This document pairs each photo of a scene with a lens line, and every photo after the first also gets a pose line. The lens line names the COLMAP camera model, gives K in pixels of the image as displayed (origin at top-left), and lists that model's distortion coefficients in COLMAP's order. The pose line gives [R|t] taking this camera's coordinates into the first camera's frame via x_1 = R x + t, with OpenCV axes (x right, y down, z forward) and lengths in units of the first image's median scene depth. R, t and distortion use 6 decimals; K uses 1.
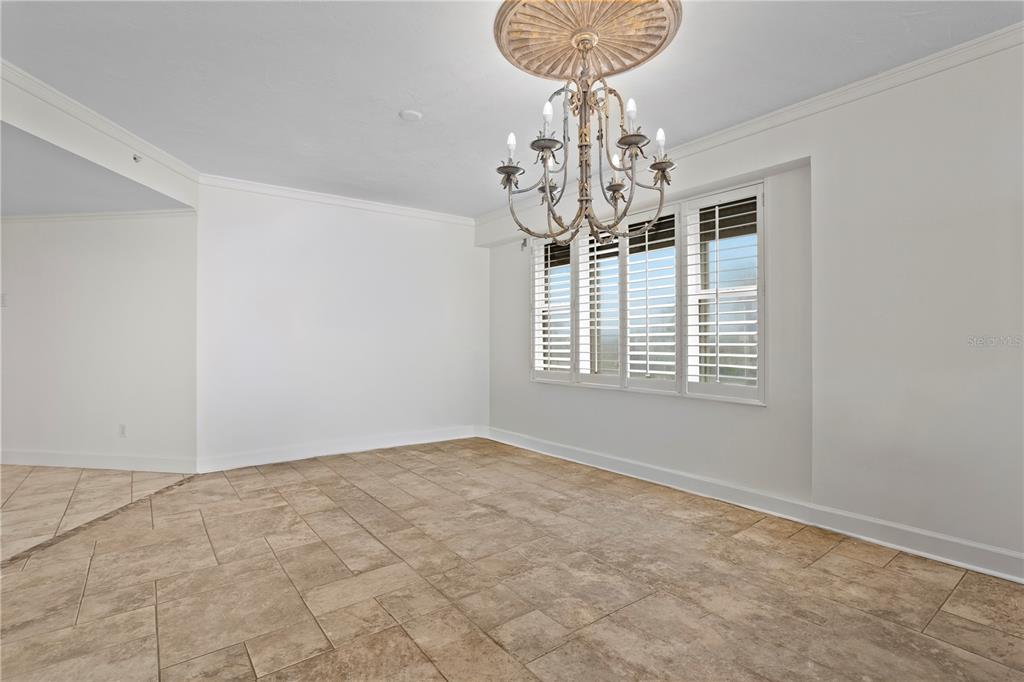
lens RADIAL K [[486.8, 0, 525.4], [0, 486.8, 340.3], [0, 0, 1]] dist [-0.000349, 0.001181]
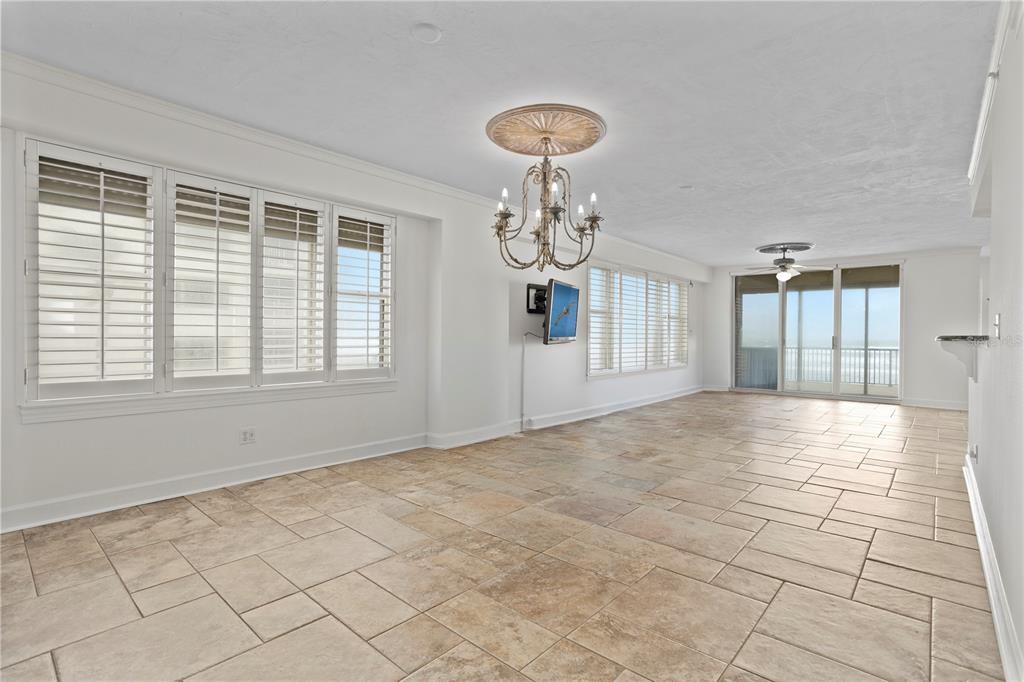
lens RADIAL K [[494.2, 0, 497.3], [0, 494.2, 340.4], [0, 0, 1]] dist [-0.000925, -0.000264]
pose [[-0.159670, -0.005488, 0.987155, -0.965115], [-0.019461, 0.999808, 0.002410, 0.006589], [-0.986979, -0.018826, -0.159746, 0.976534]]
